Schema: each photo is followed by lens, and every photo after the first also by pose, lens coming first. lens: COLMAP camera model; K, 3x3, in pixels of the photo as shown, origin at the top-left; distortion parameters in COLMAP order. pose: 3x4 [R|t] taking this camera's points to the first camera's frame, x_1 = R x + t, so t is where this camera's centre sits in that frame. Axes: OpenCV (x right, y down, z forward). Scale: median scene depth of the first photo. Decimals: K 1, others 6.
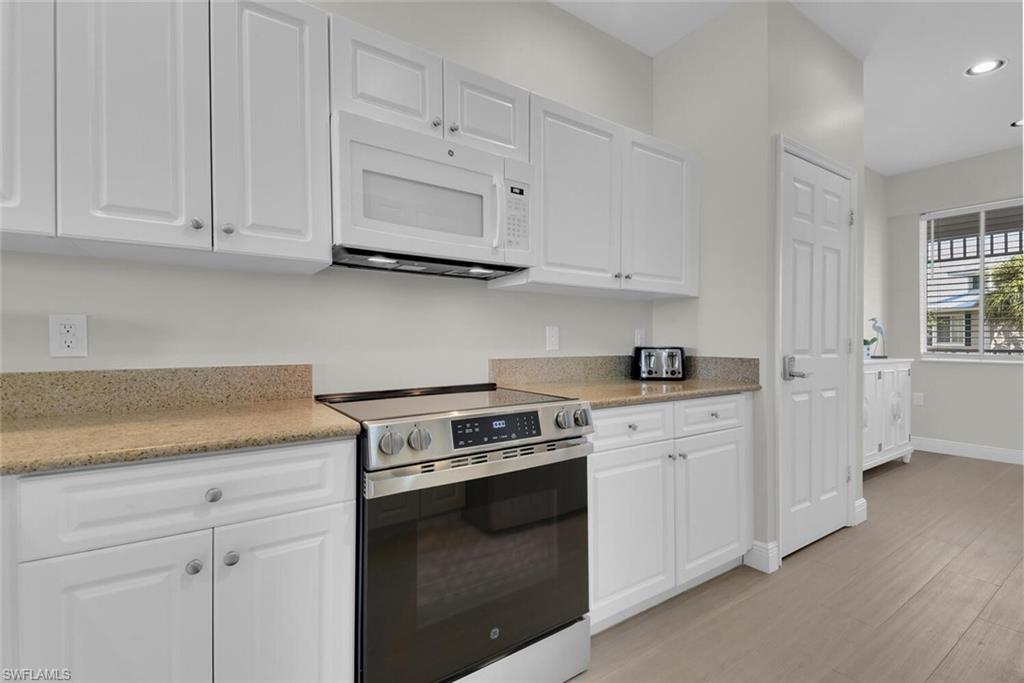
lens RADIAL K [[472.8, 0, 523.6], [0, 472.8, 343.5], [0, 0, 1]] dist [0.080663, -0.045471]
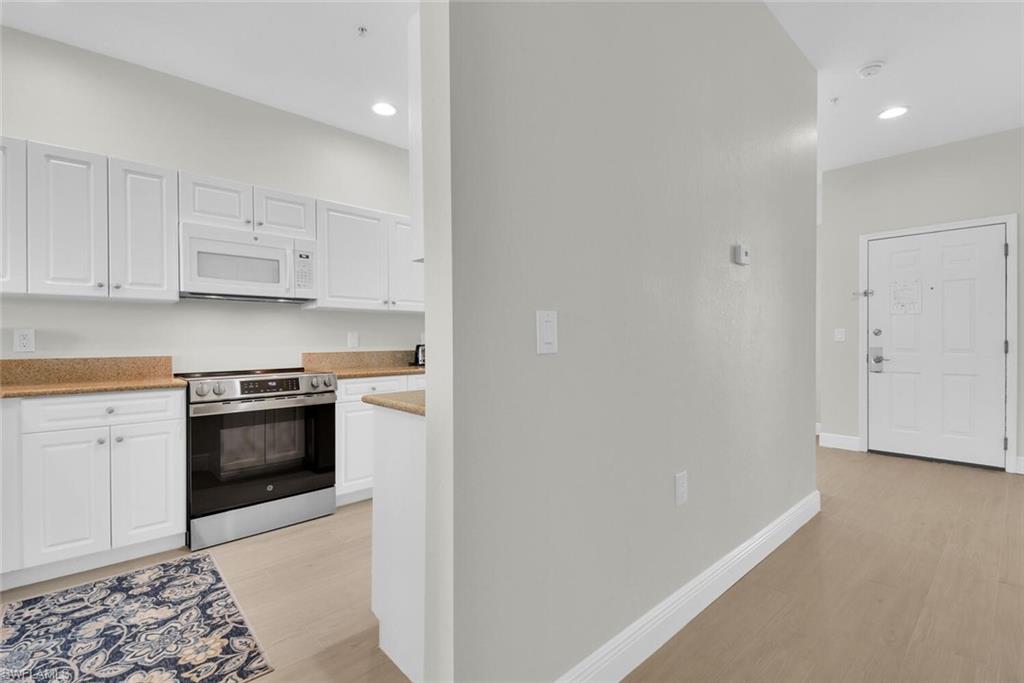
lens RADIAL K [[451.3, 0, 512.0], [0, 451.3, 341.5], [0, 0, 1]] dist [0.071014, -0.038551]
pose [[0.989027, -0.005697, 0.147623, 0.624595], [0.006351, 0.999972, -0.003957, 0.007028], [-0.147596, 0.004851, 0.989036, -0.992375]]
